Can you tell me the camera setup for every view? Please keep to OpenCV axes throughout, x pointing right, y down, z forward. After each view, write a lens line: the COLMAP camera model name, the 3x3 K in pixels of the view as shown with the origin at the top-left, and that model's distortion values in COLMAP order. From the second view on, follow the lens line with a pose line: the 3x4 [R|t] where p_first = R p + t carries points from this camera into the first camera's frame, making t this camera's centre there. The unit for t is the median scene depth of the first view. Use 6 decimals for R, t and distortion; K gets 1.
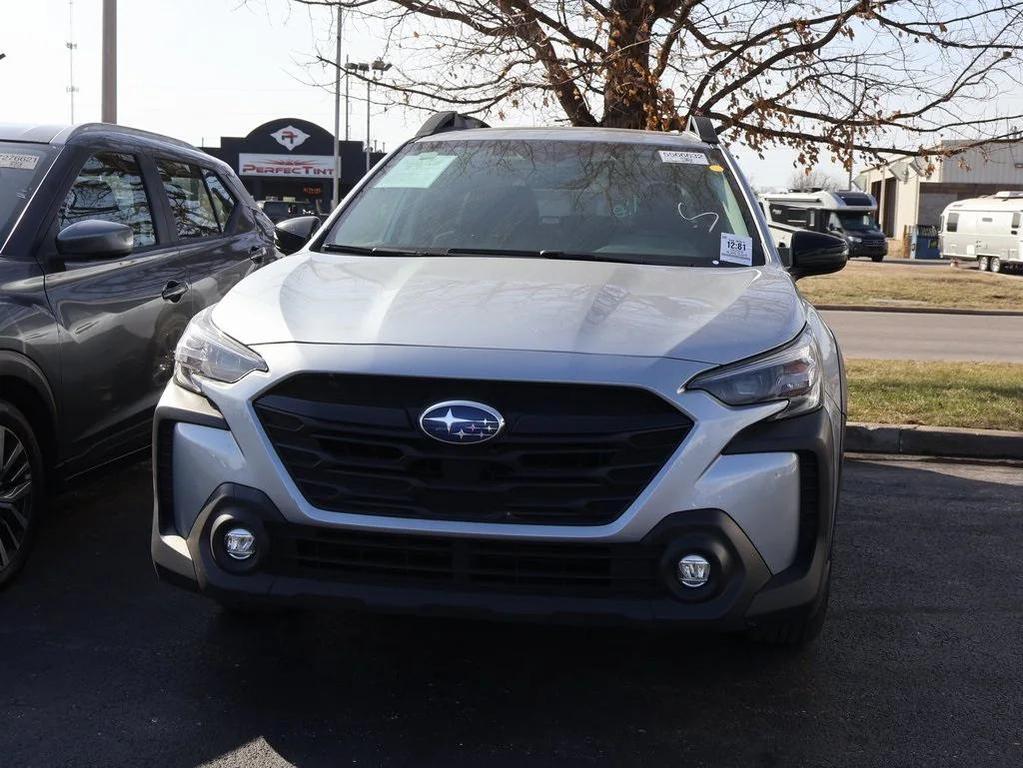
lens RADIAL K [[1235.4, 0, 538.5], [0, 1235.4, 382.2], [0, 0, 1]] dist [-0.000189, 0.034396]
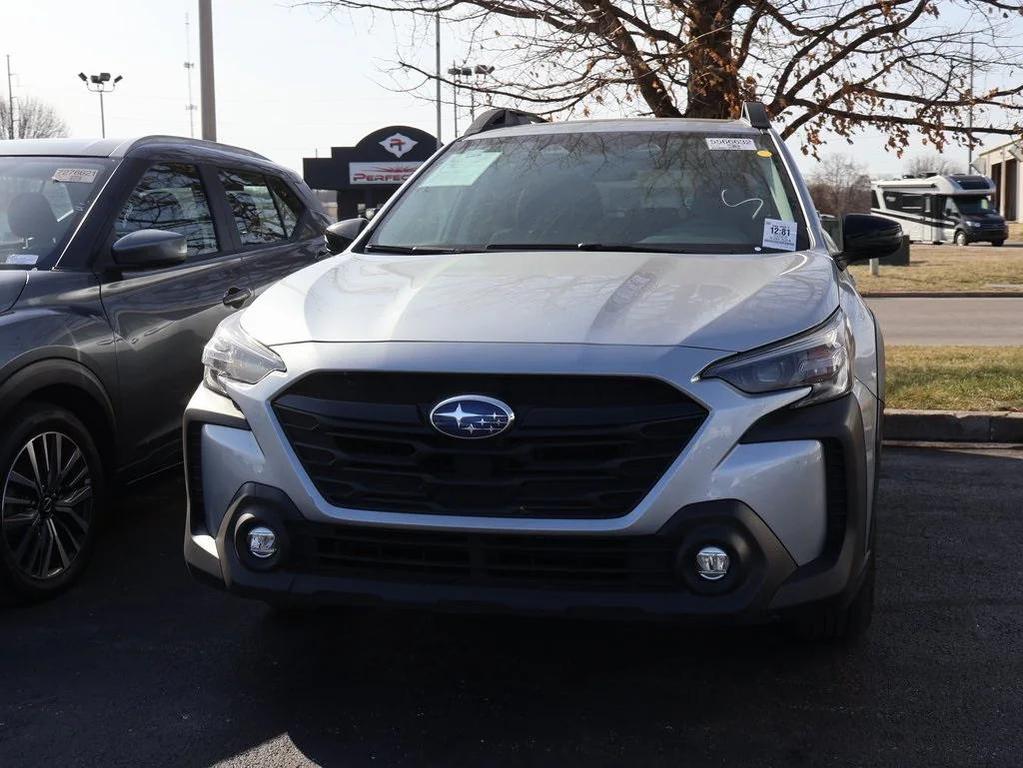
lens RADIAL K [[1235.4, 0, 538.5], [0, 1235.4, 382.2], [0, 0, 1]] dist [-0.000189, 0.034396]
pose [[0.995529, -0.026021, -0.090796, 0.054023], [0.026090, 0.999660, -0.000428, 0.004135], [0.090776, -0.001943, 0.995869, 0.009429]]
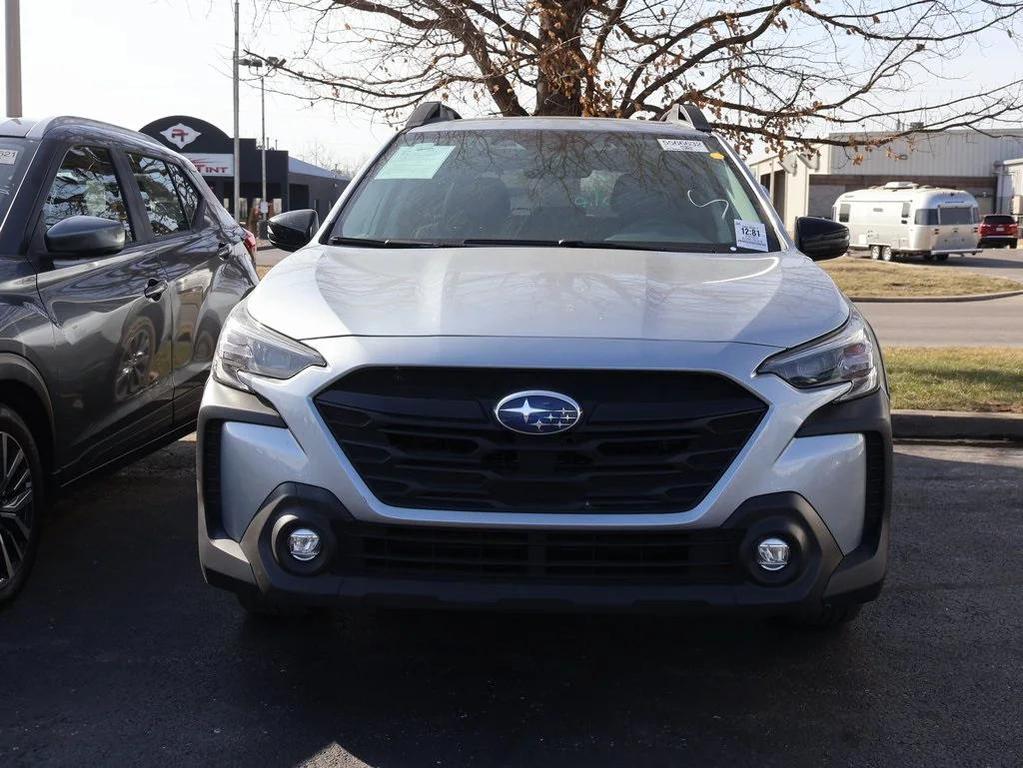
lens RADIAL K [[1233.5, 0, 545.8], [0, 1233.5, 386.0], [0, 0, 1]] dist [0.004892, 0.003646]
pose [[0.995972, -0.026150, 0.085762, -0.091695], [0.025594, 0.999644, 0.007579, 0.002737], [-0.085929, -0.005353, 0.996287, 0.014911]]
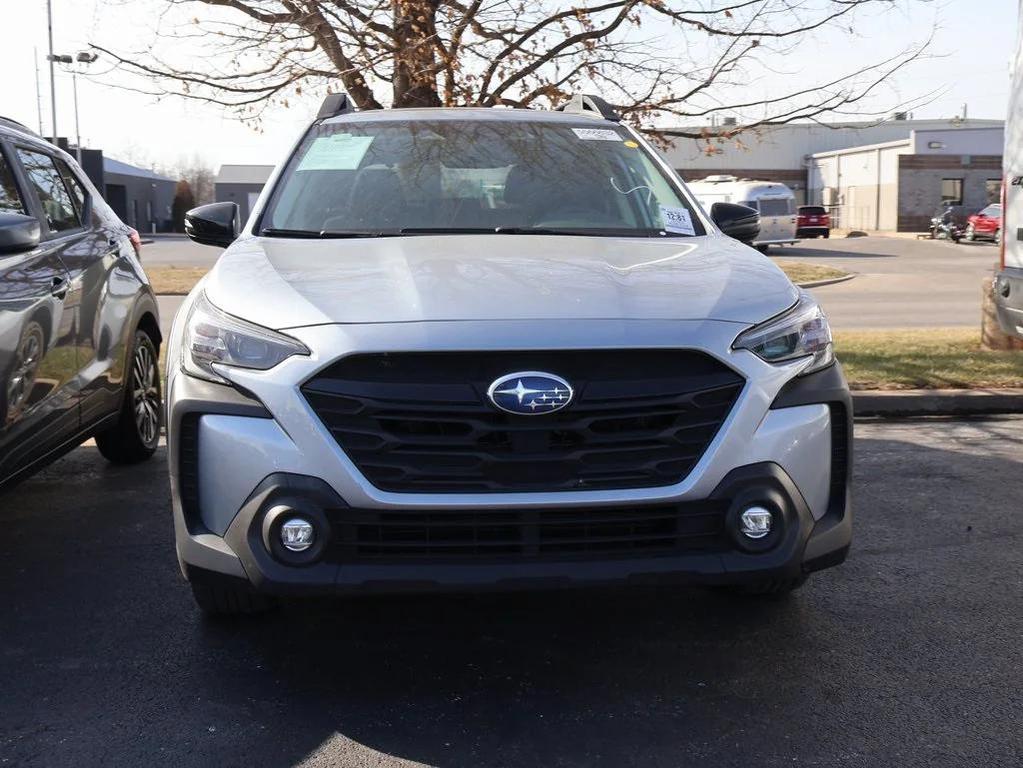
lens RADIAL K [[1234.9, 0, 527.3], [0, 1234.9, 378.5], [0, 0, 1]] dist [0.012138, 0.002530]
pose [[0.976537, -0.057463, 0.207542, -0.178300], [0.056855, 0.998343, 0.008896, 0.007617], [-0.207710, 0.003113, 0.978186, 0.016448]]
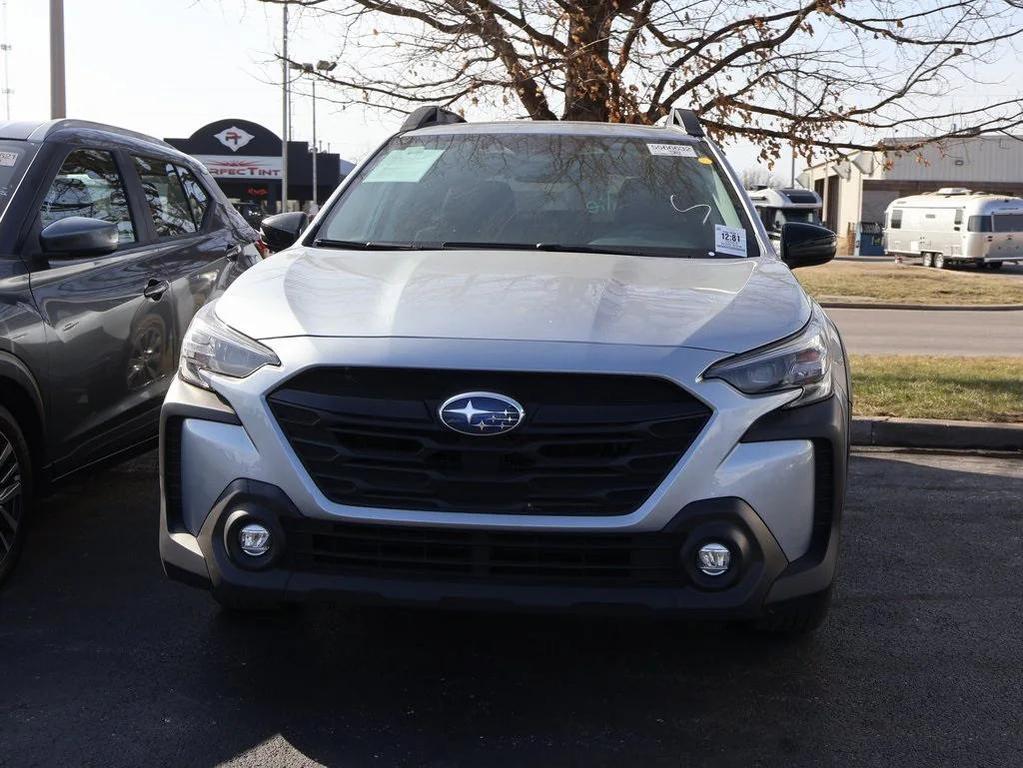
lens RADIAL K [[1236.4, 0, 529.2], [0, 1236.4, 387.4], [0, 0, 1]] dist [0.001706, -0.014187]
pose [[0.999330, -0.012274, 0.034485, -0.037900], [0.012132, 0.999917, 0.004321, 0.004844], [-0.034535, -0.003899, 0.999396, 0.002913]]
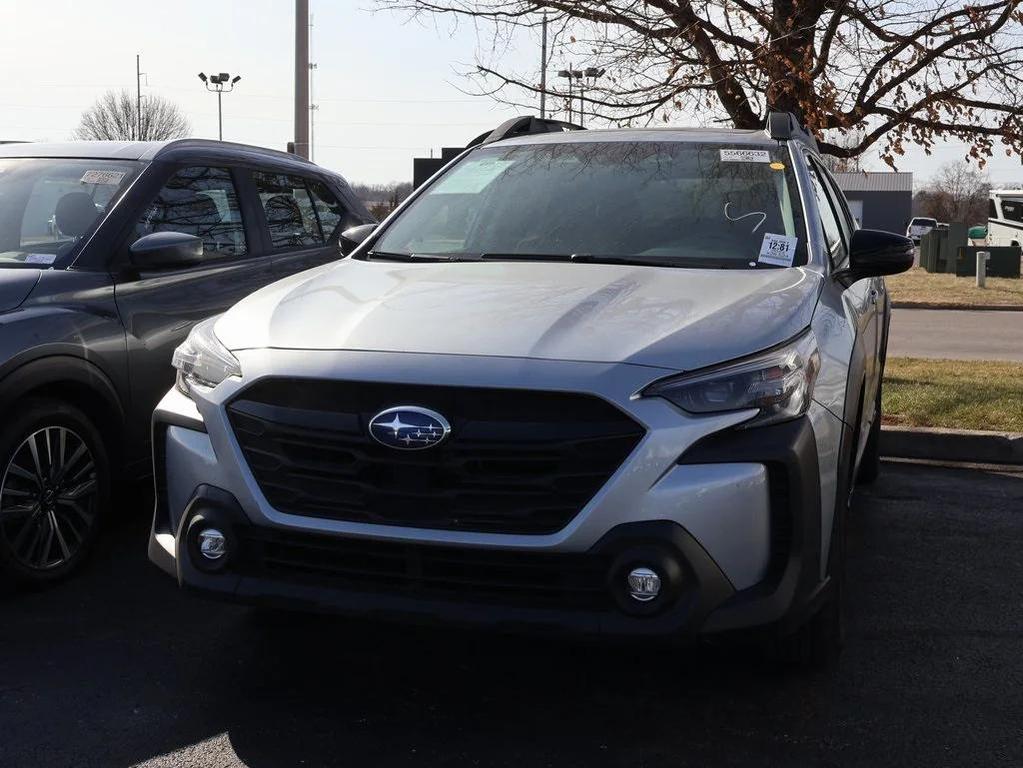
lens RADIAL K [[1235.4, 0, 538.5], [0, 1235.4, 382.2], [0, 0, 1]] dist [-0.000189, 0.034396]
pose [[0.984455, 0.002969, -0.175614, 0.141556], [-0.003599, 0.999988, -0.003268, -0.001129], [0.175602, 0.003849, 0.984454, 0.023498]]
